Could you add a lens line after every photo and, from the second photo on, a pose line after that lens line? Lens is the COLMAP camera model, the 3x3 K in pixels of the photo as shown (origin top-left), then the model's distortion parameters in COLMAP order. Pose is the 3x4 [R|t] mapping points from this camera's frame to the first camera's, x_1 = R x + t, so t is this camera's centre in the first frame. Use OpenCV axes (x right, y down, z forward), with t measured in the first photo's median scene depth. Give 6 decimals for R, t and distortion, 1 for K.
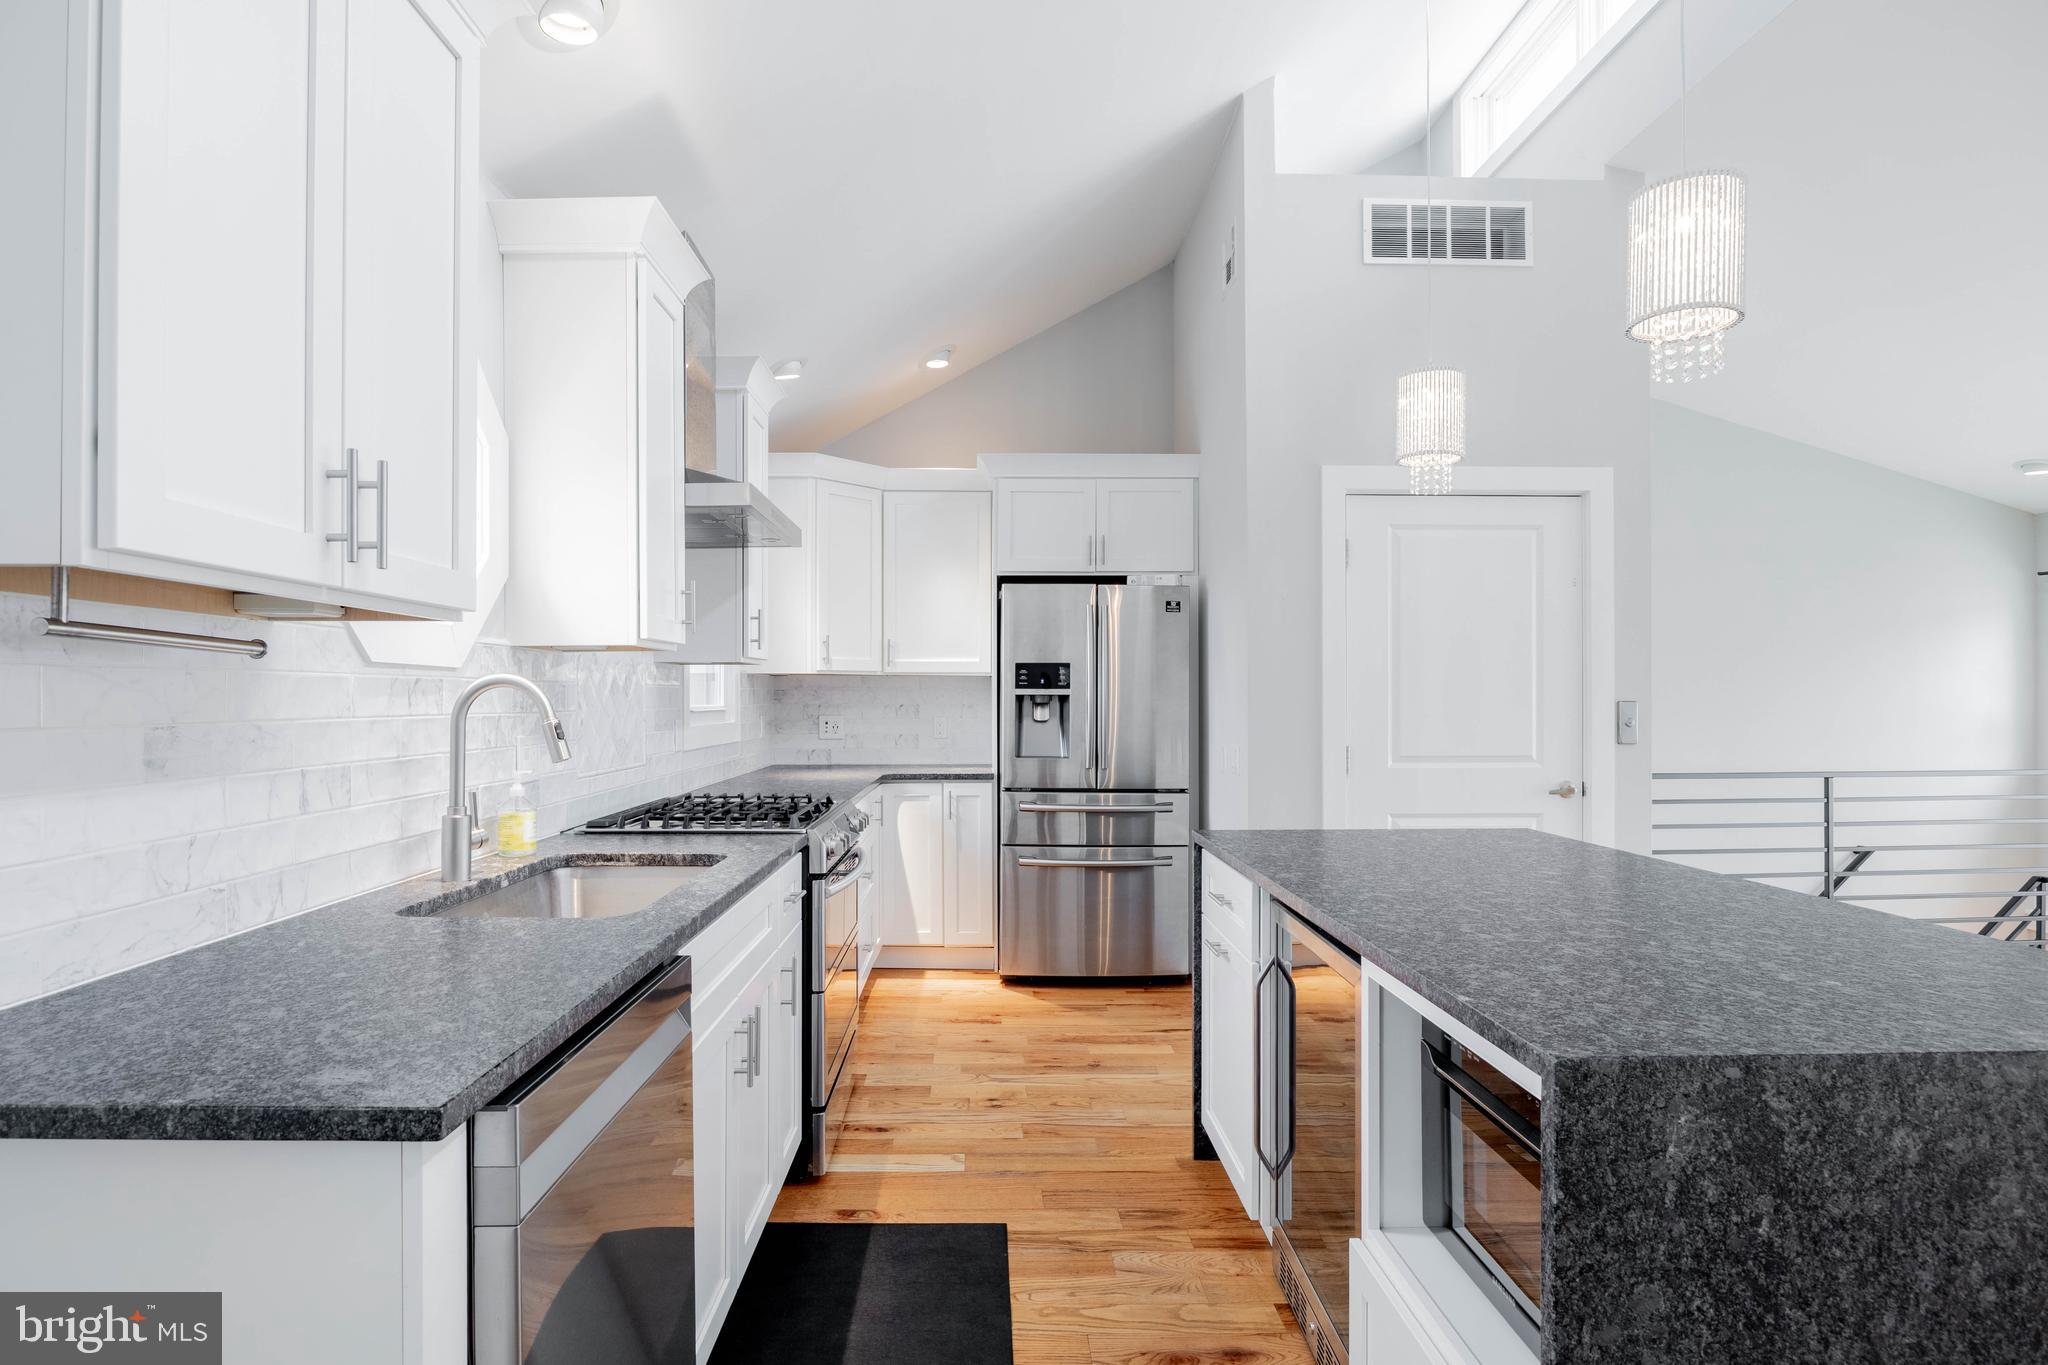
lens RADIAL K [[1014.7, 0, 980.9], [0, 1014.7, 702.2], [0, 0, 1]] dist [-0.007436, -0.000638]
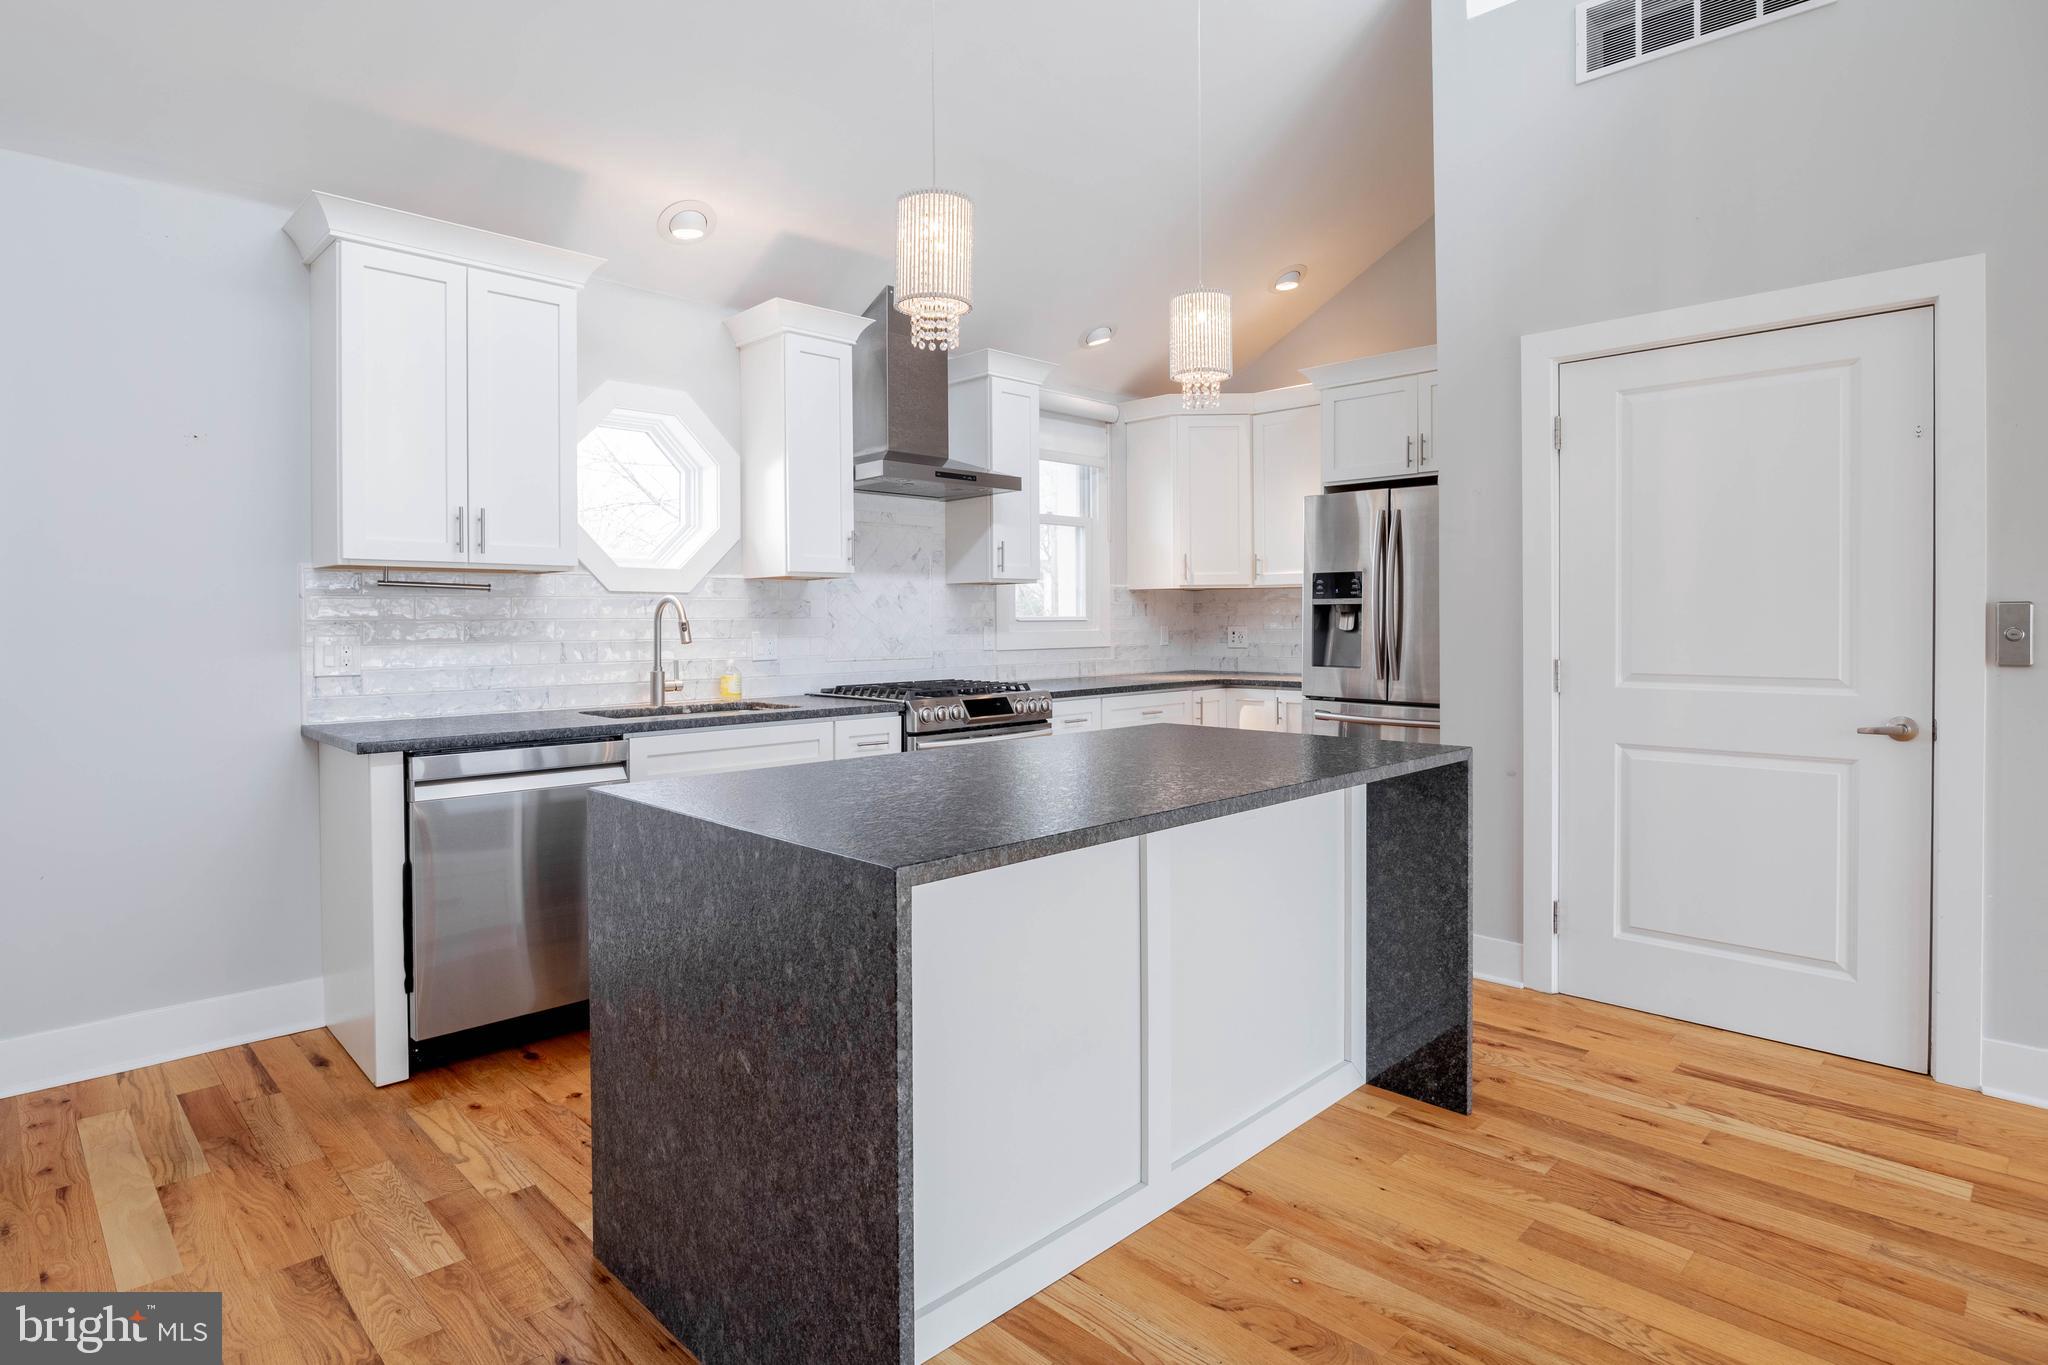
lens RADIAL K [[1078.4, 0, 1024.6], [0, 1078.4, 639.8], [0, 0, 1]] dist [-0.004199, -0.000664]
pose [[0.697985, 0.010926, -0.716029, 0.702604], [0.001908, 0.999852, 0.017117, 0.010259], [0.716109, -0.013313, 0.697861, 0.045995]]
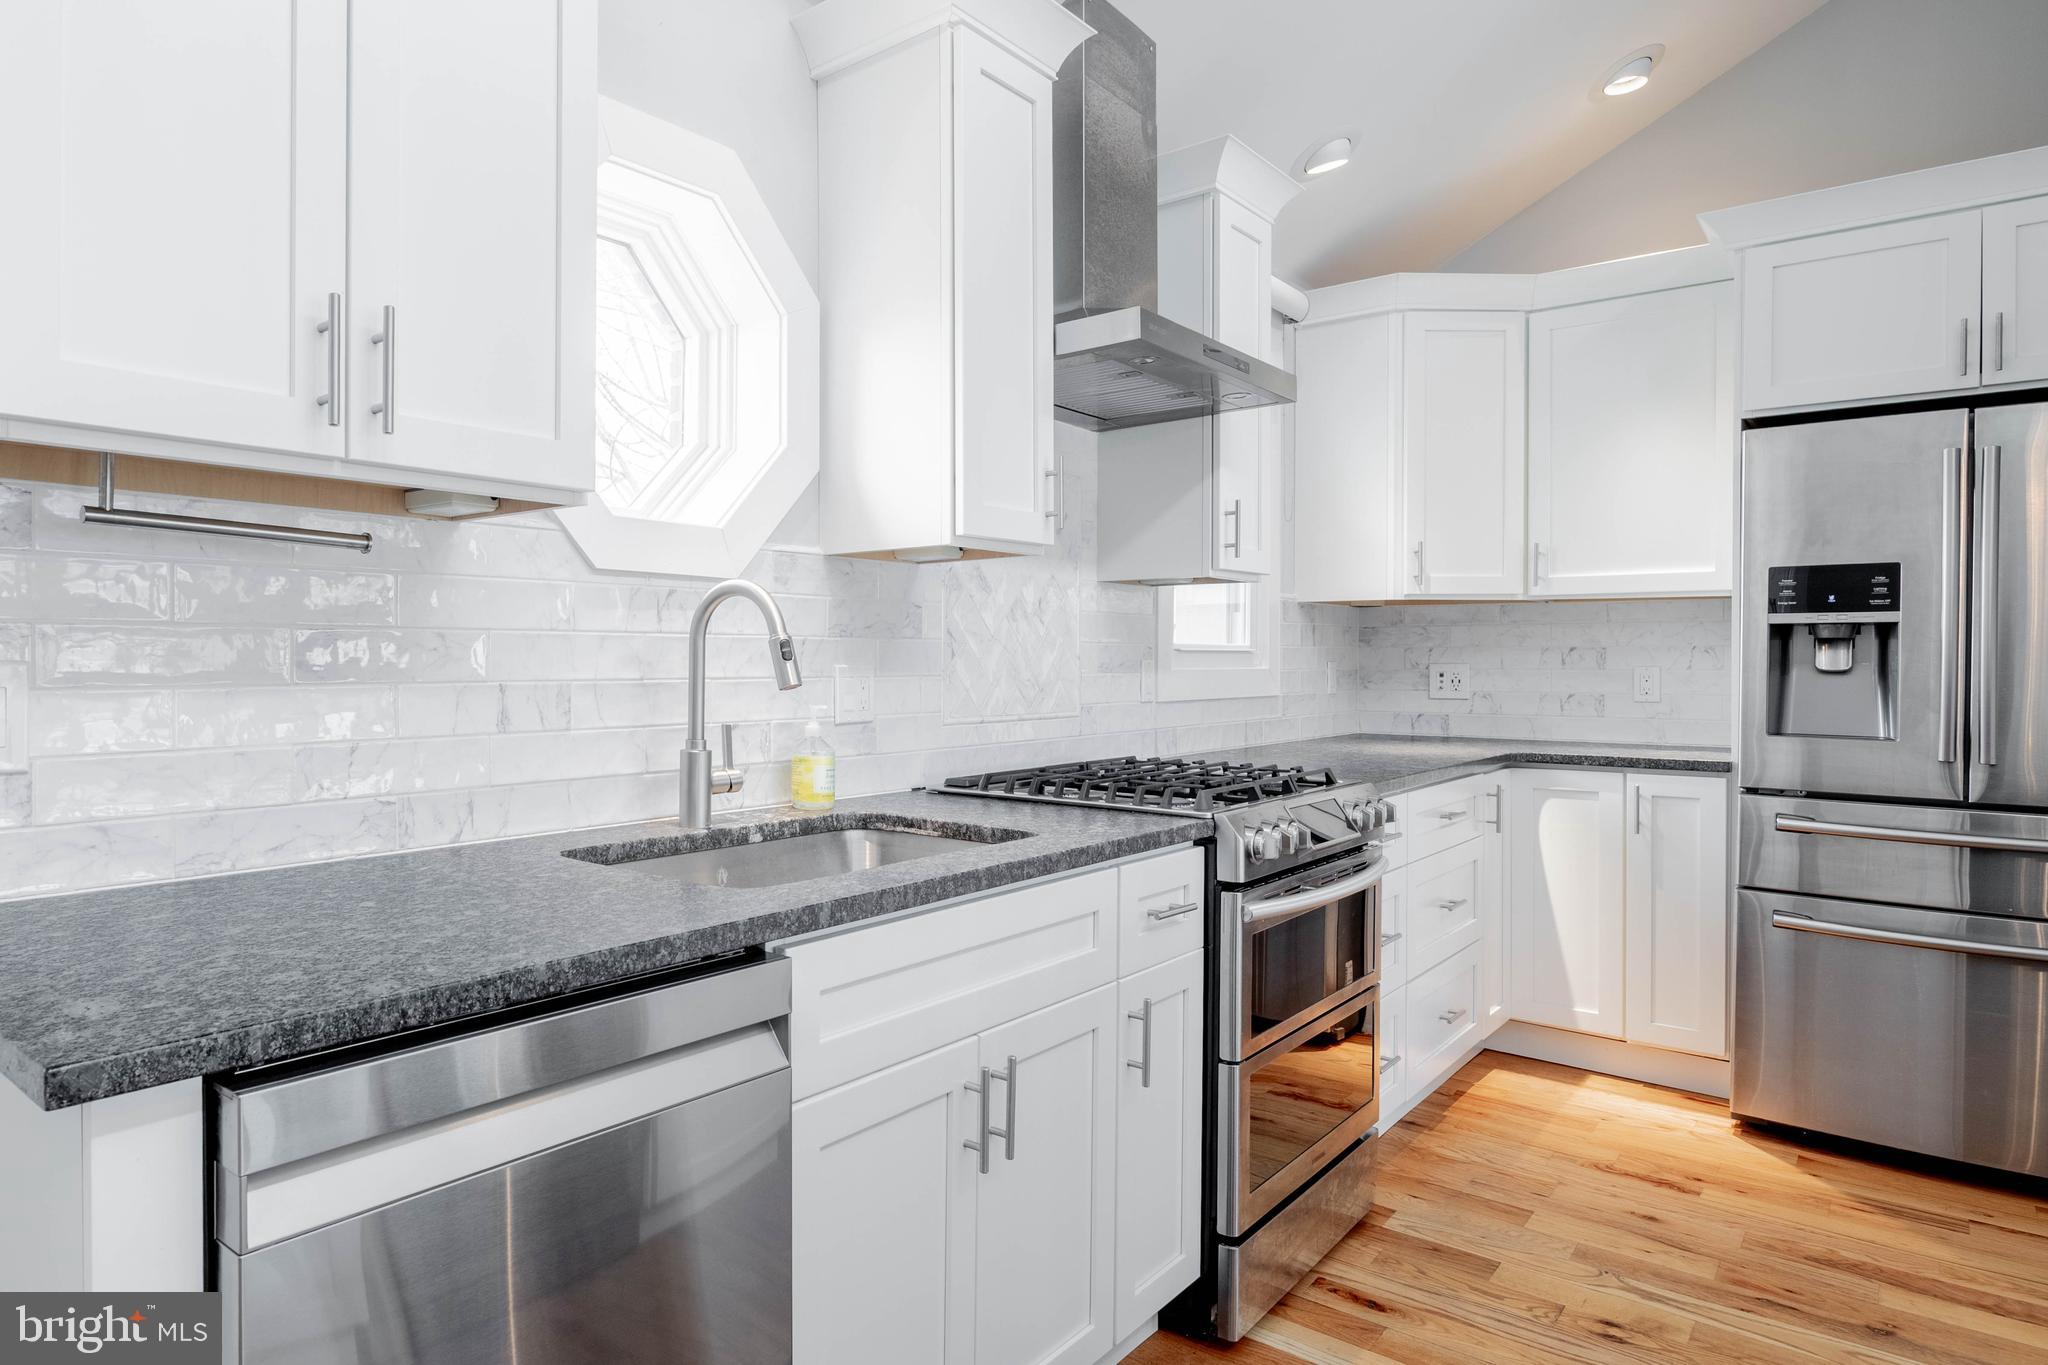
lens RADIAL K [[1202.0, 0, 792.0], [0, 1202.0, 671.5], [0, 0, 1]] dist [-0.004897, -0.002901]
pose [[0.723934, 0.008949, -0.689812, 0.116484], [-0.004901, 0.999957, 0.007829, 0.019304], [0.689852, -0.002287, 0.723947, 0.166506]]
